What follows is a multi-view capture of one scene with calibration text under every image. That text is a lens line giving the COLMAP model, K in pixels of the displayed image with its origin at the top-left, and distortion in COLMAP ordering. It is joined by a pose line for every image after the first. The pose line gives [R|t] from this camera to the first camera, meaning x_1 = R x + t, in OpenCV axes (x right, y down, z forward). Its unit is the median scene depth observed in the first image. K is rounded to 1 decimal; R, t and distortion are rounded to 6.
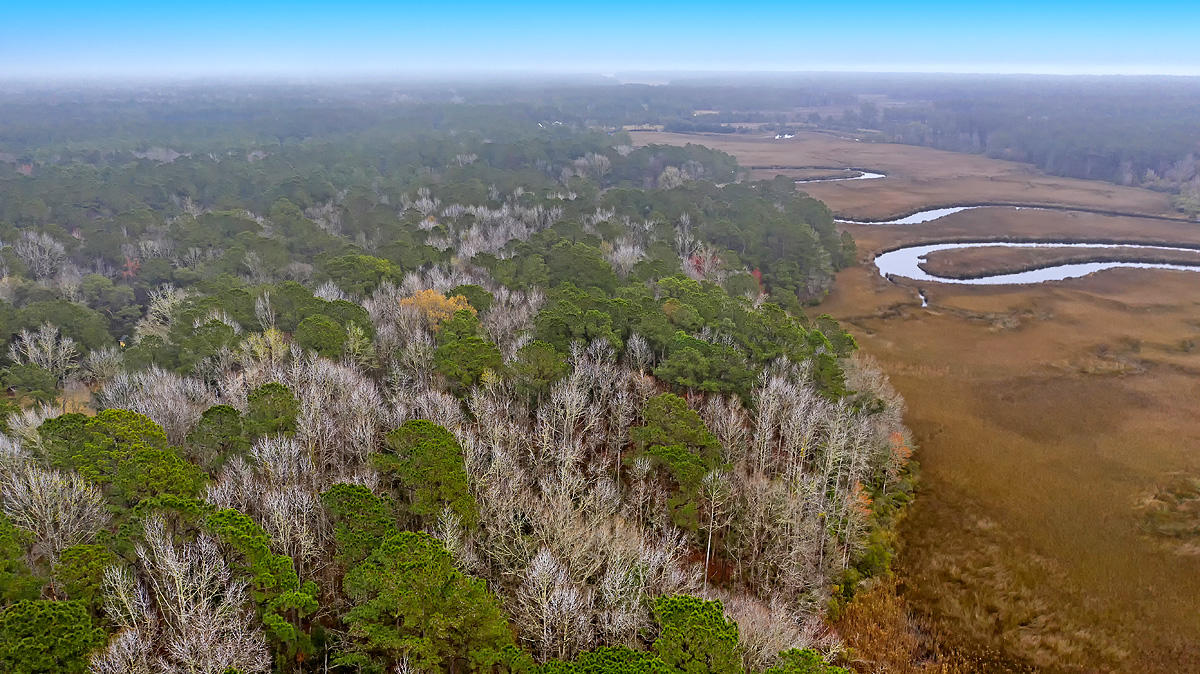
lens RADIAL K [[962.5, 0, 596.4], [0, 962.5, 343.7], [0, 0, 1]] dist [-0.022960, 0.005055]
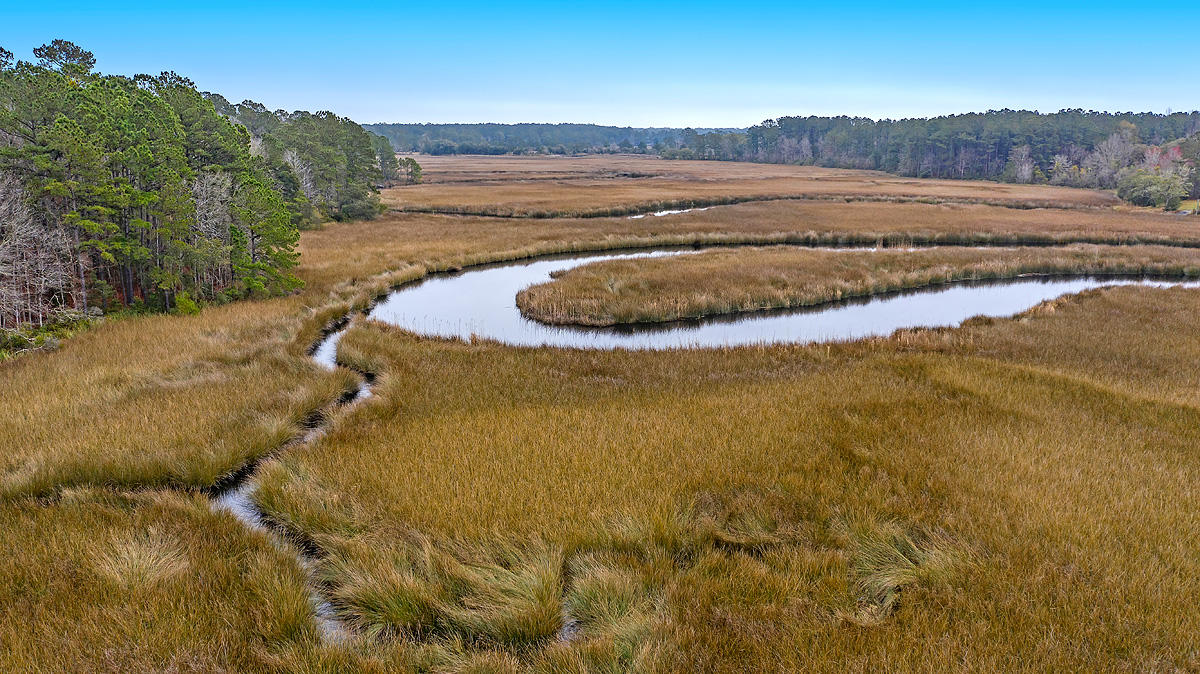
lens RADIAL K [[962.5, 0, 601.8], [0, 962.5, 338.9], [0, 0, 1]] dist [-0.022960, 0.005055]
pose [[0.991628, -0.016875, 0.128021, 0.281623], [0.026514, 0.996908, -0.073967, -0.036590], [-0.126377, 0.076742, 0.989009, 0.596574]]
